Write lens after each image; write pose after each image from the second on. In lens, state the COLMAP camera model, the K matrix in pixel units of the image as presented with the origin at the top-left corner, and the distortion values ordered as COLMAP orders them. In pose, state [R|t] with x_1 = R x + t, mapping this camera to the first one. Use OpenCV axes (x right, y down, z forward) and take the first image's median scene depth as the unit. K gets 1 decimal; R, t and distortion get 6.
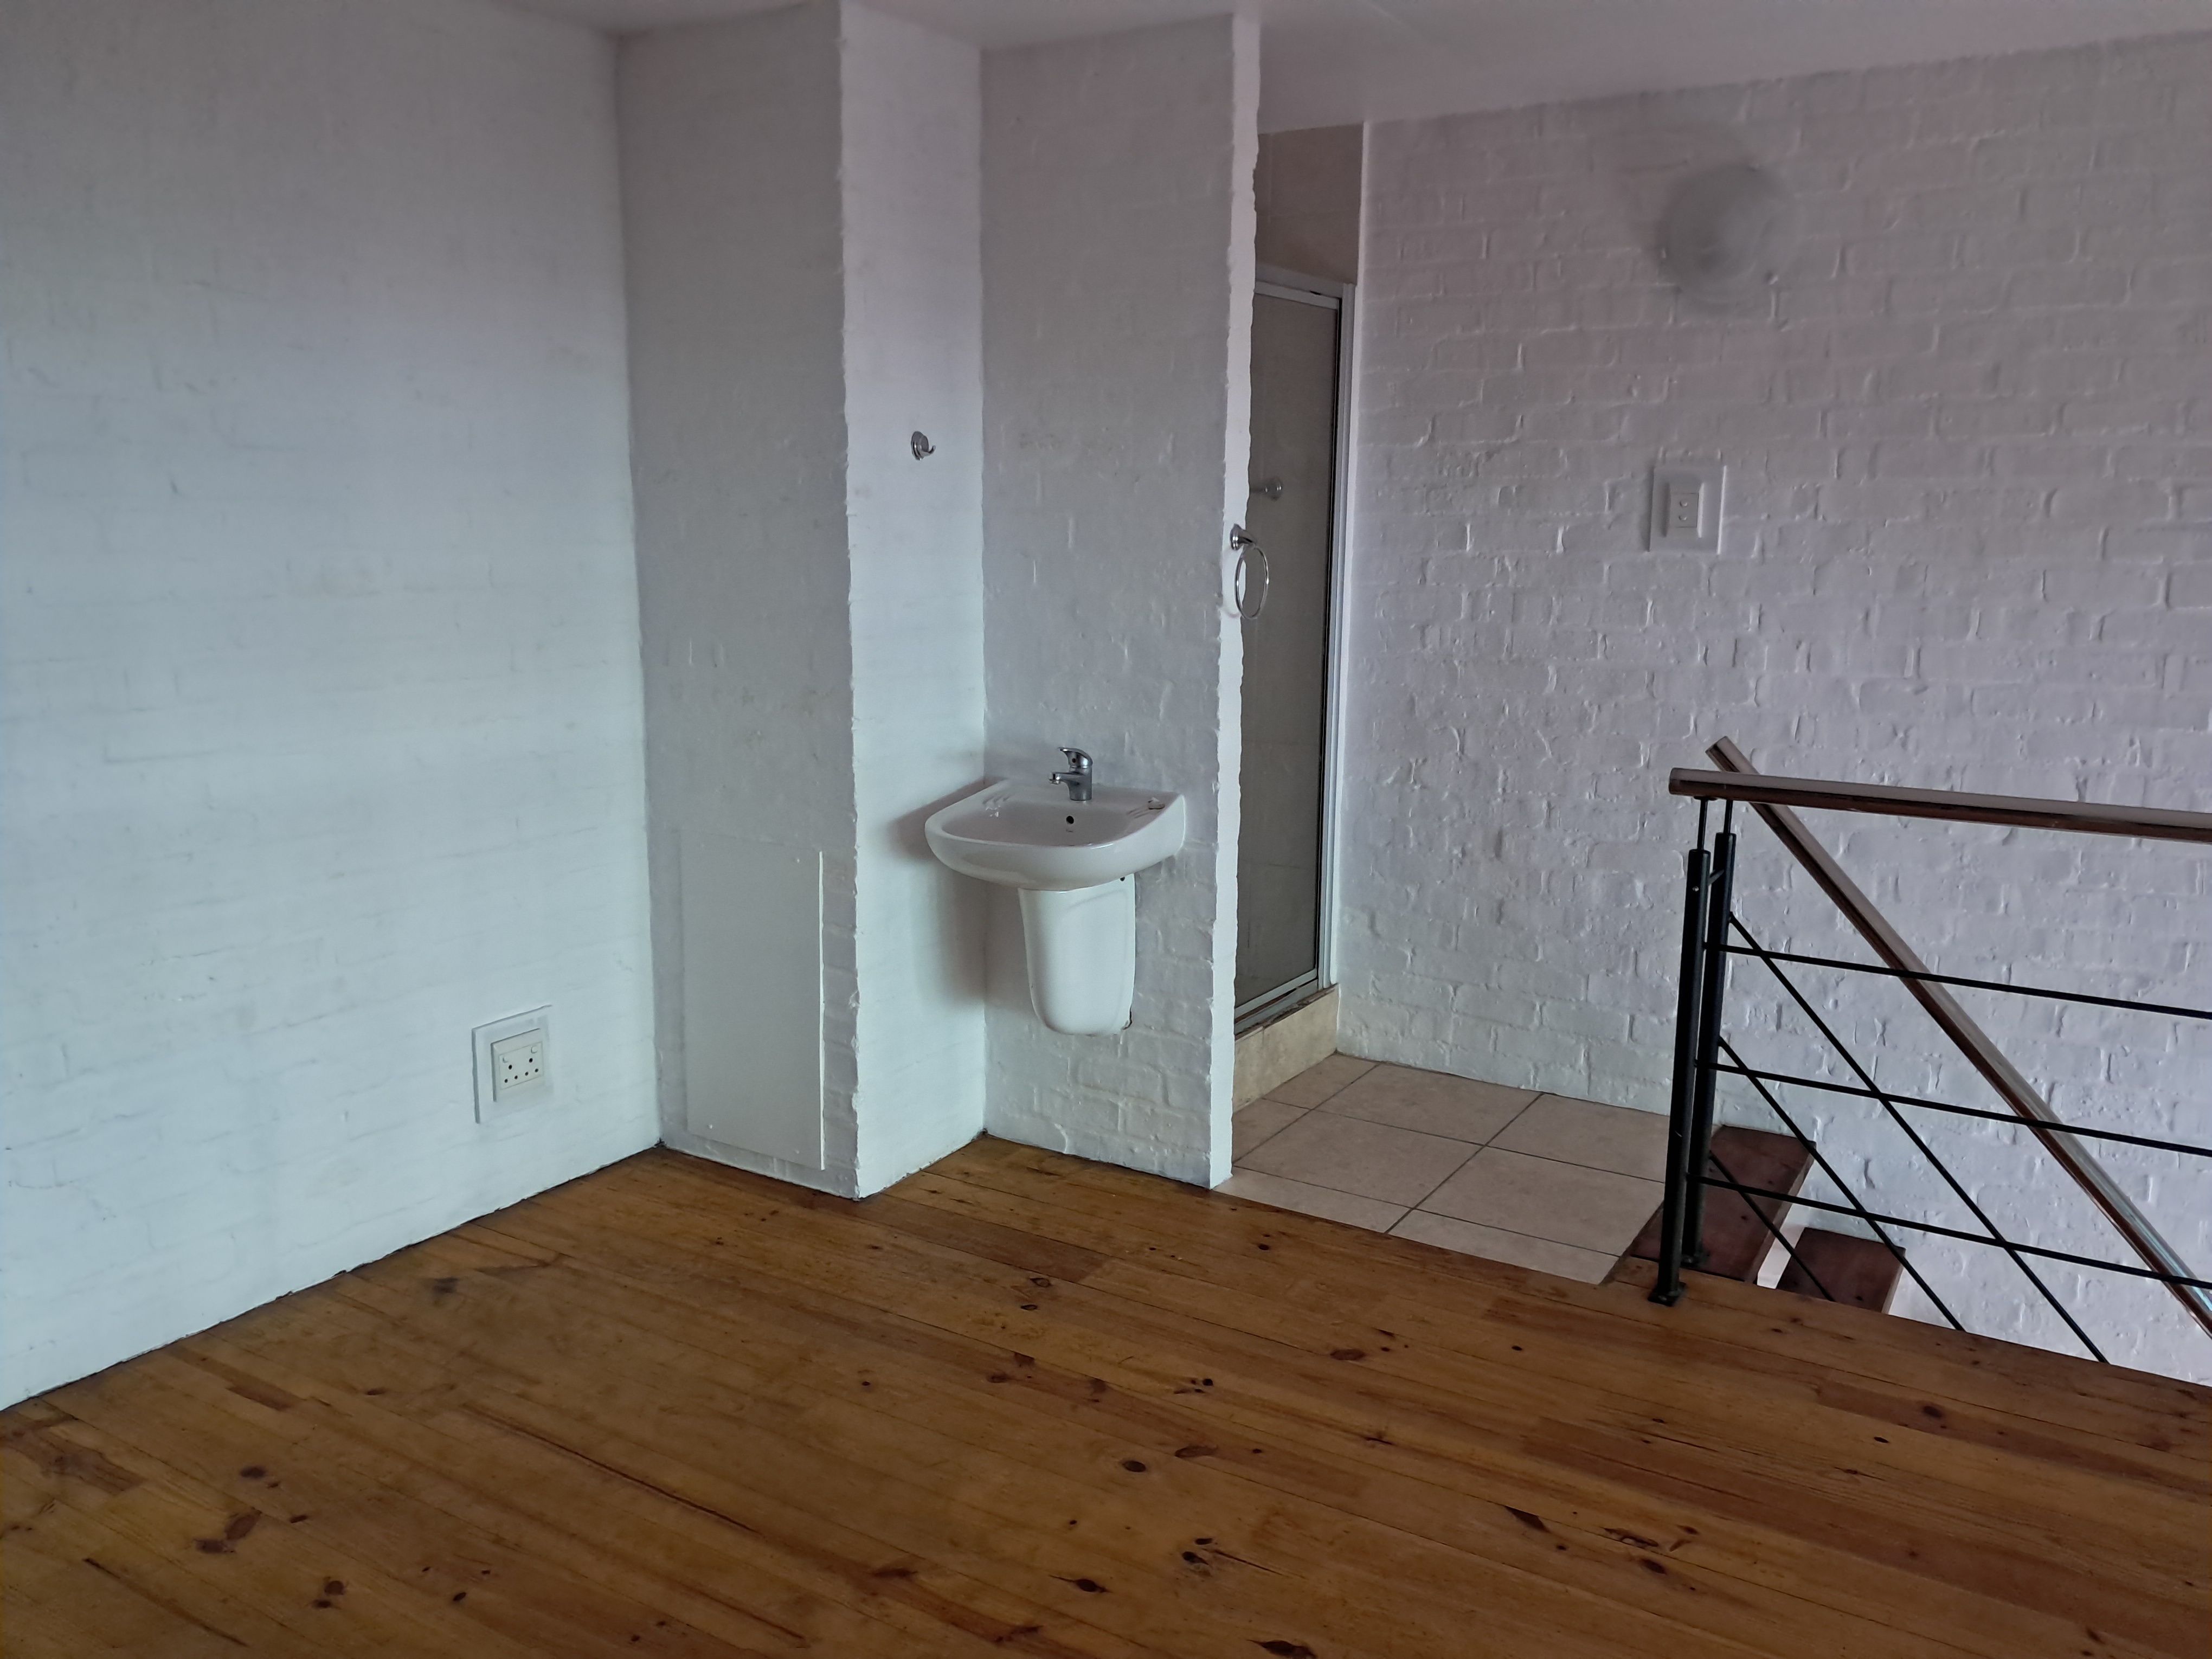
lens RADIAL K [[1711.5, 0, 1111.1], [0, 1711.5, 828.4], [0, 0, 1]] dist [-0.002465, -0.007702]
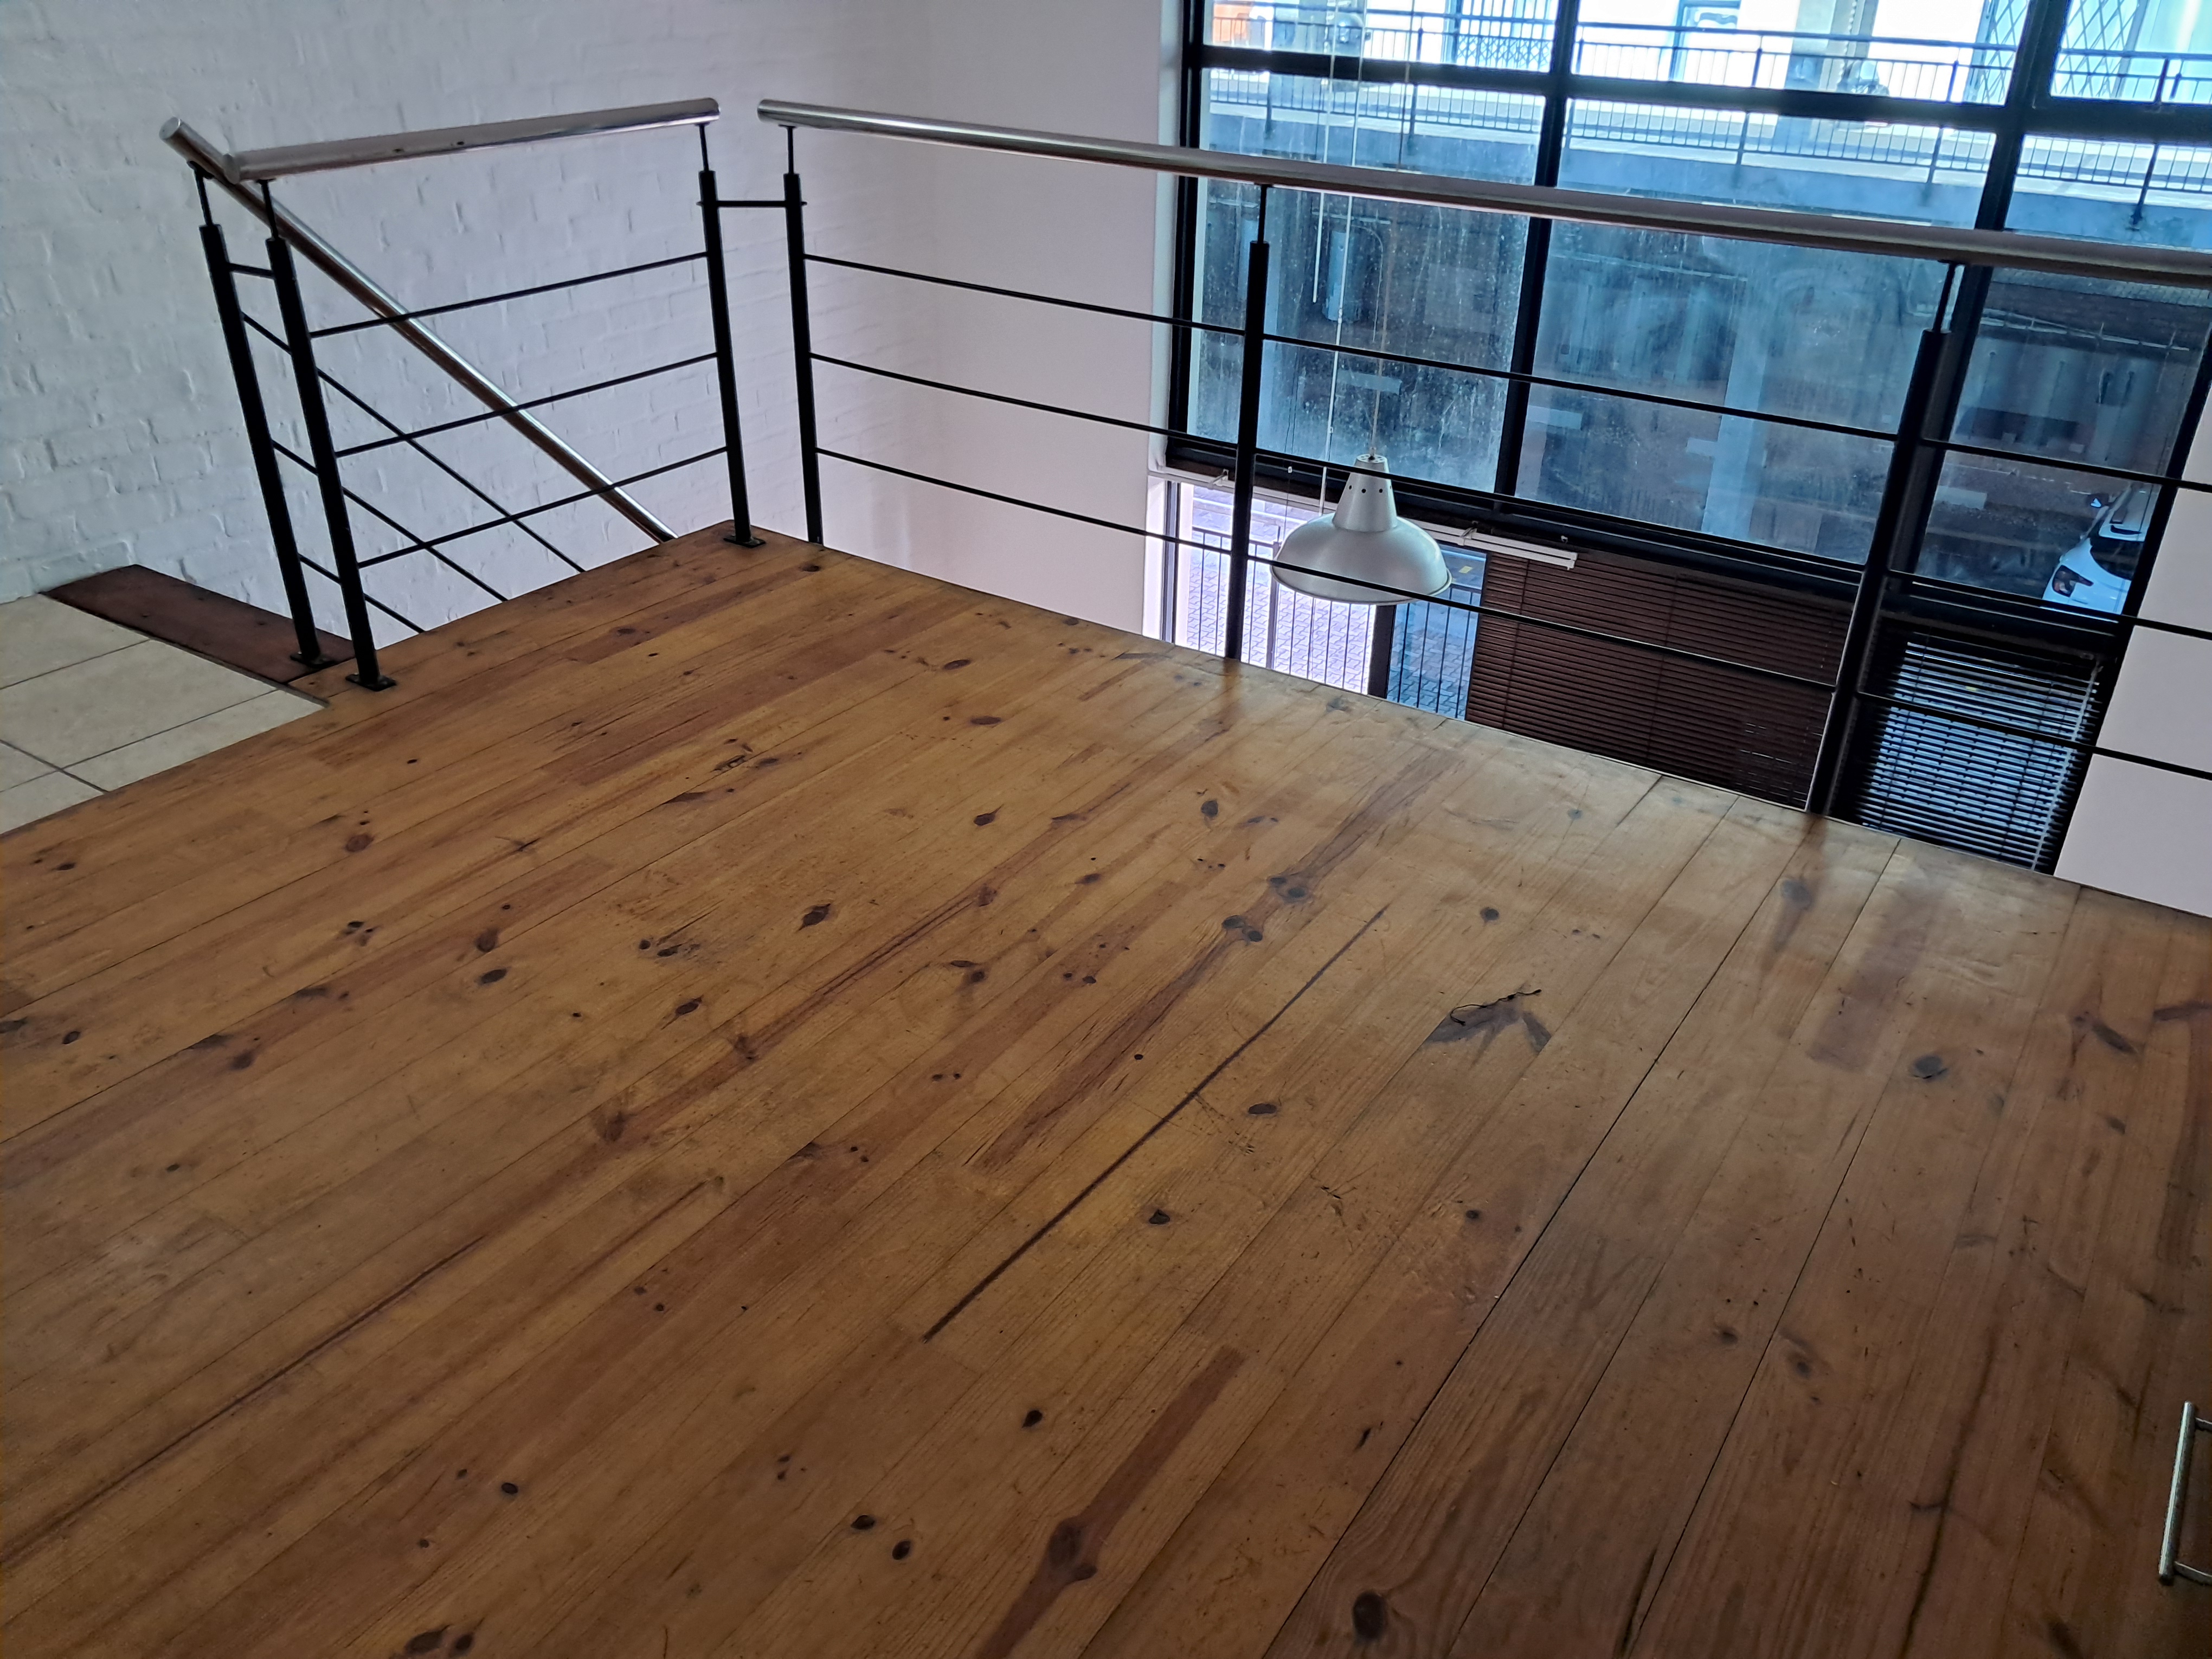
lens RADIAL K [[1711.5, 0, 1111.0], [0, 1711.5, 835.6], [0, 0, 1]] dist [-0.002465, -0.007702]
pose [[0.042961, -0.496760, 0.866824, -0.748657], [0.162413, 0.859556, 0.484546, -0.102968], [-0.985787, 0.119967, 0.117608, 0.522269]]
